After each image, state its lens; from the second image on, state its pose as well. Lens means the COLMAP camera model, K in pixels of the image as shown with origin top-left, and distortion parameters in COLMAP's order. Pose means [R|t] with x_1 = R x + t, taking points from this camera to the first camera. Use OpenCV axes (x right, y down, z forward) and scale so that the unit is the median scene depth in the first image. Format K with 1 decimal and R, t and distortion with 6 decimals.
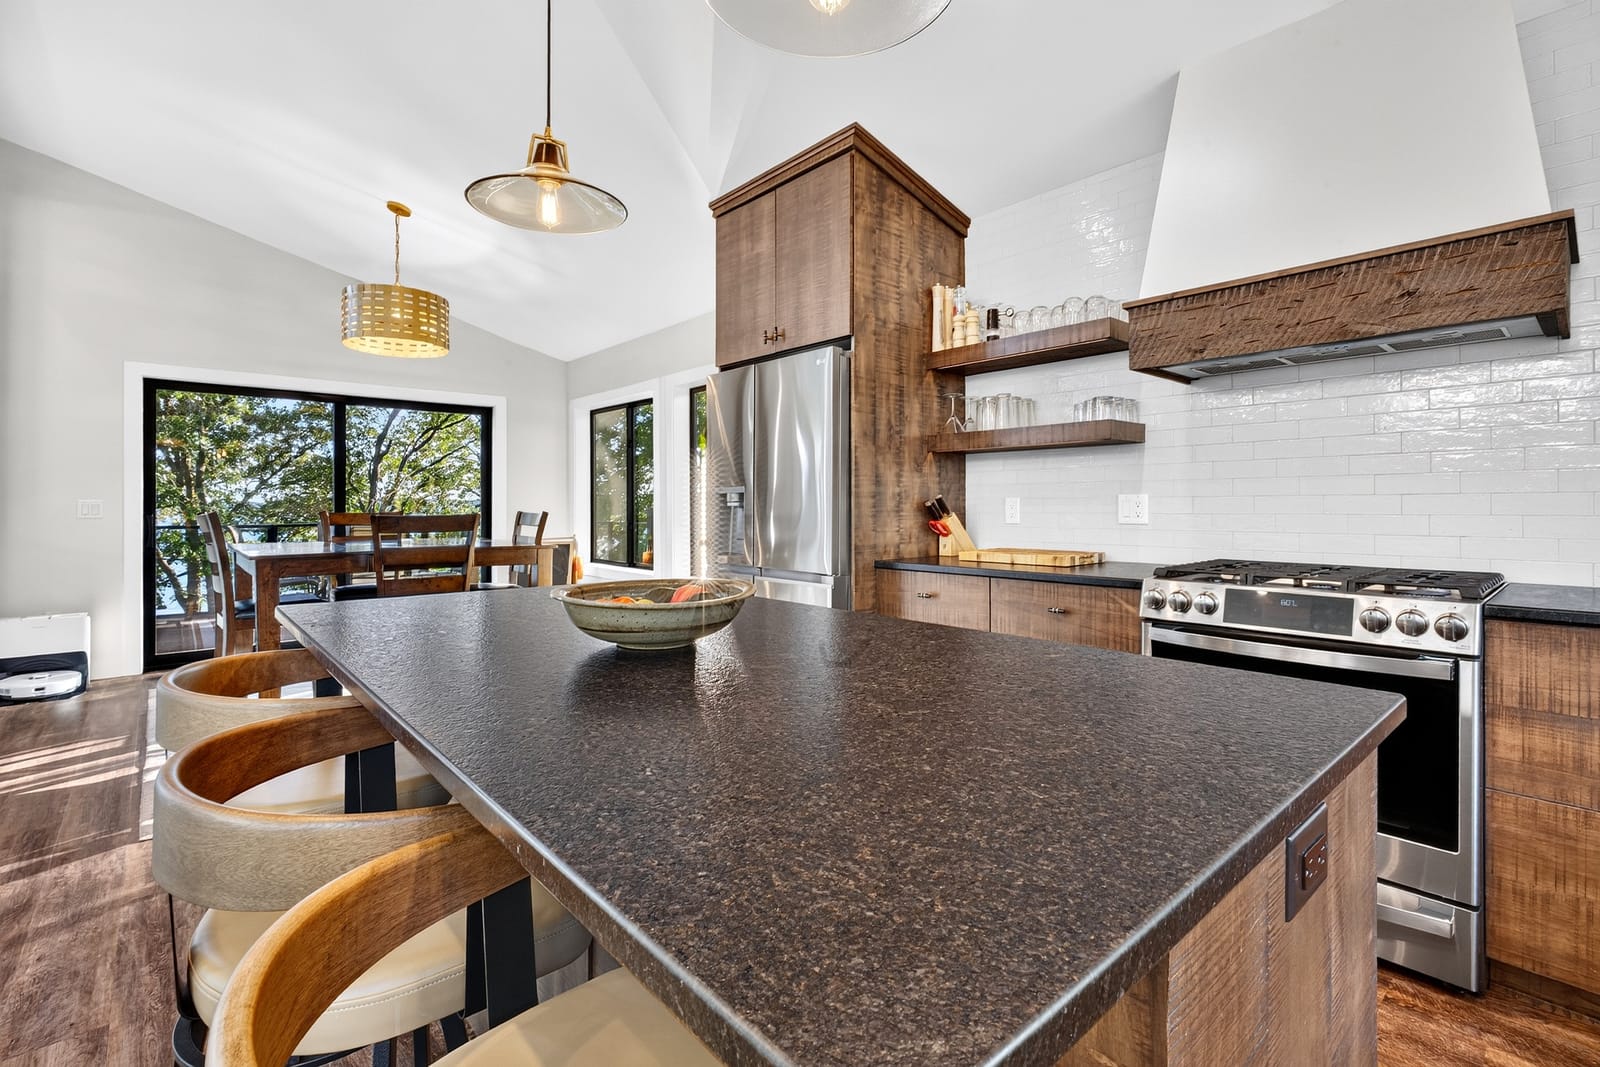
lens RADIAL K [[726.9, 0, 808.9], [0, 726.9, 518.4], [0, 0, 1]] dist [-0.003094, -0.000260]
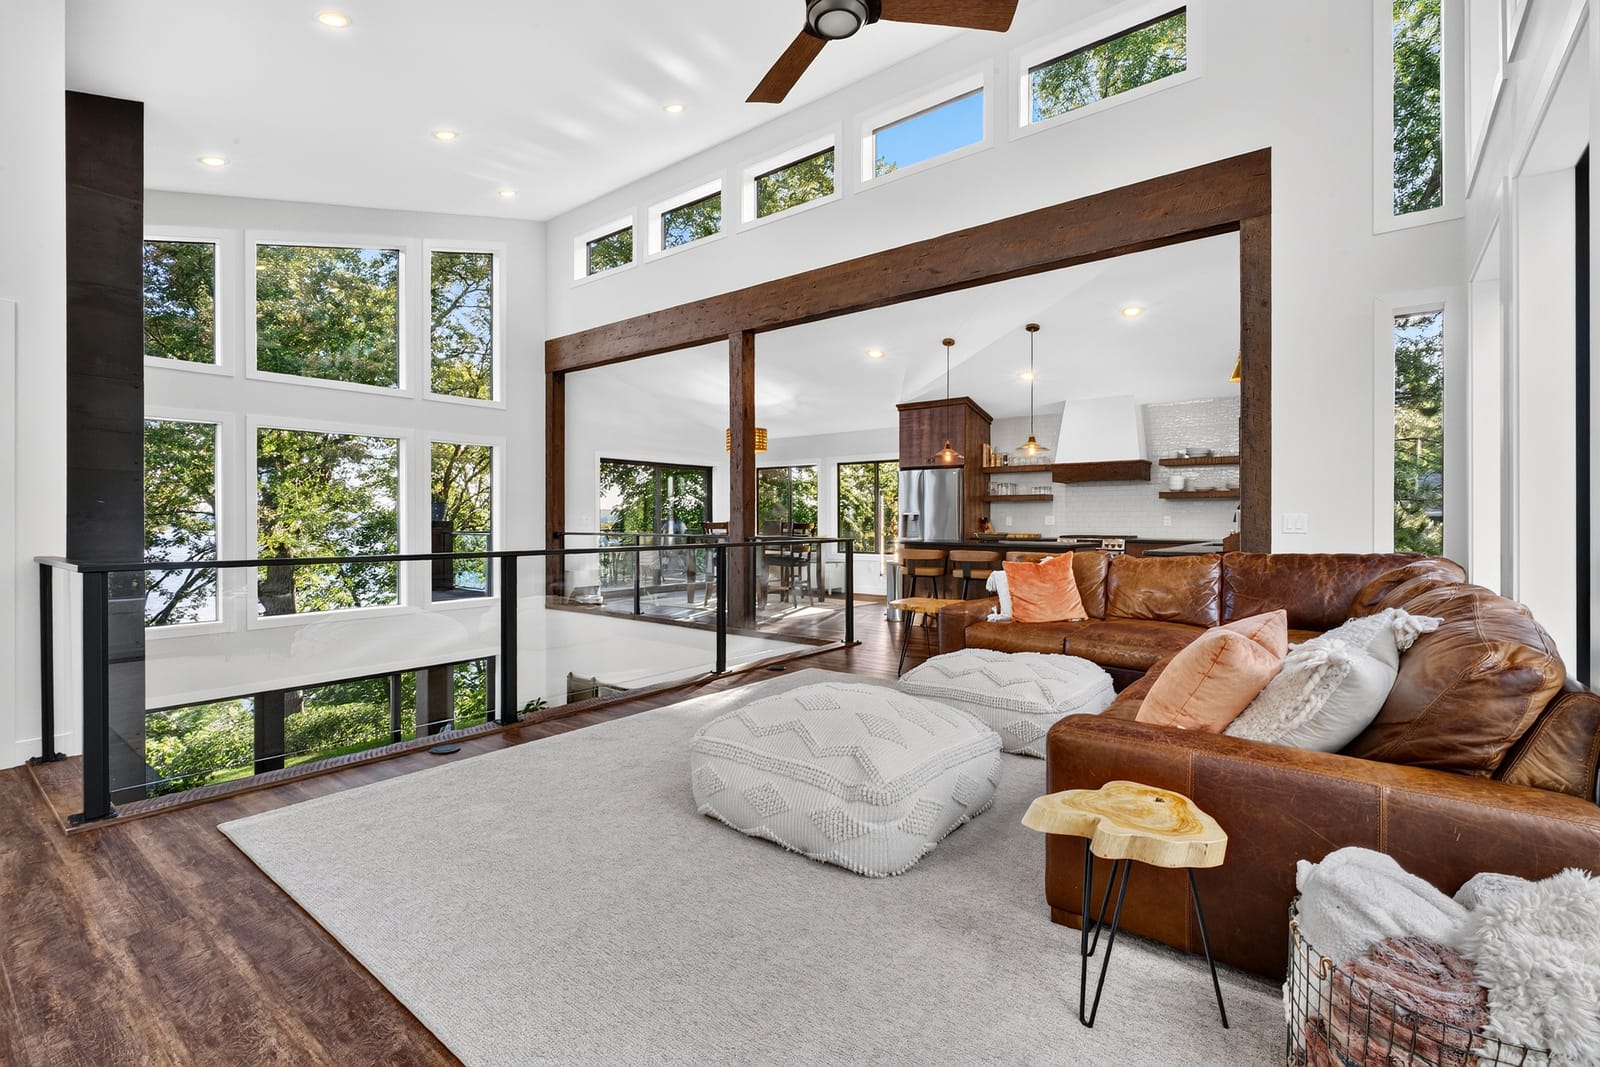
lens RADIAL K [[726.9, 0, 808.9], [0, 726.9, 518.4], [0, 0, 1]] dist [-0.003094, -0.000260]
pose [[0.983982, 0.004489, 0.178210, -1.173860], [-0.001290, 0.999836, -0.018061, 0.035937], [-0.178262, 0.017542, 0.983827, -1.972344]]
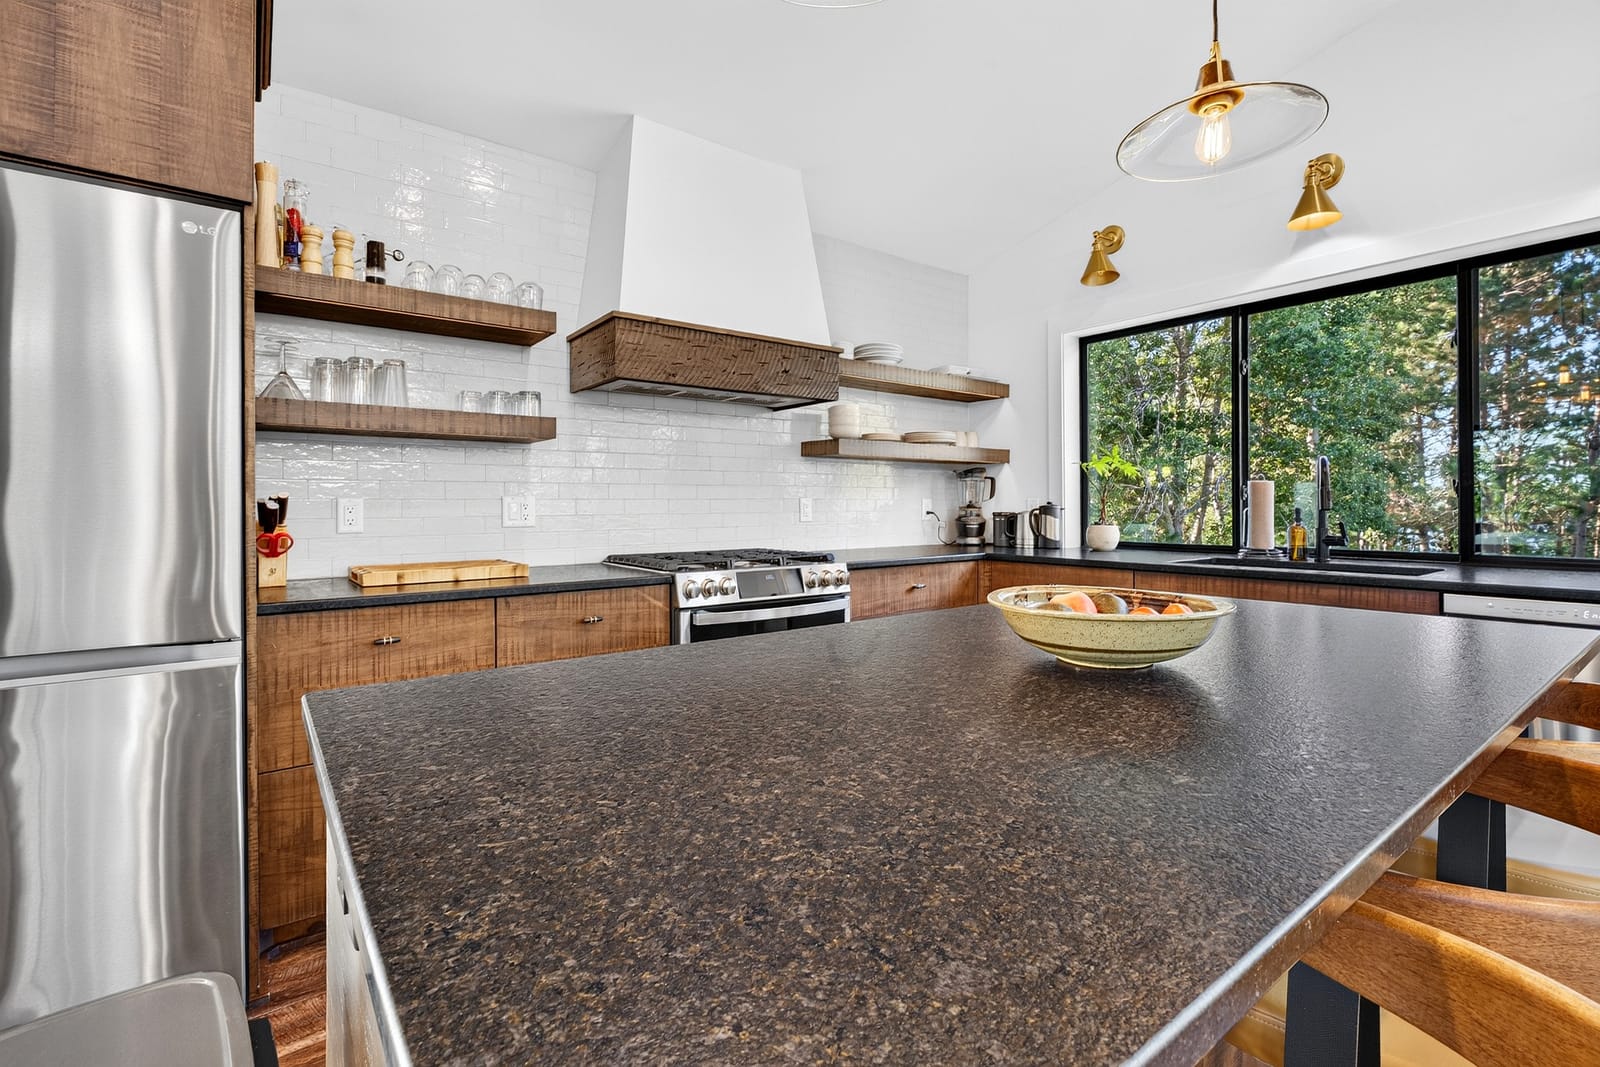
lens RADIAL K [[726.9, 0, 808.9], [0, 726.9, 518.4], [0, 0, 1]] dist [-0.003094, -0.000260]
pose [[0.073977, -0.014954, 0.997148, -0.483734], [0.020777, 0.999694, 0.013450, -0.009025], [-0.997043, 0.019723, 0.074265, 0.551725]]
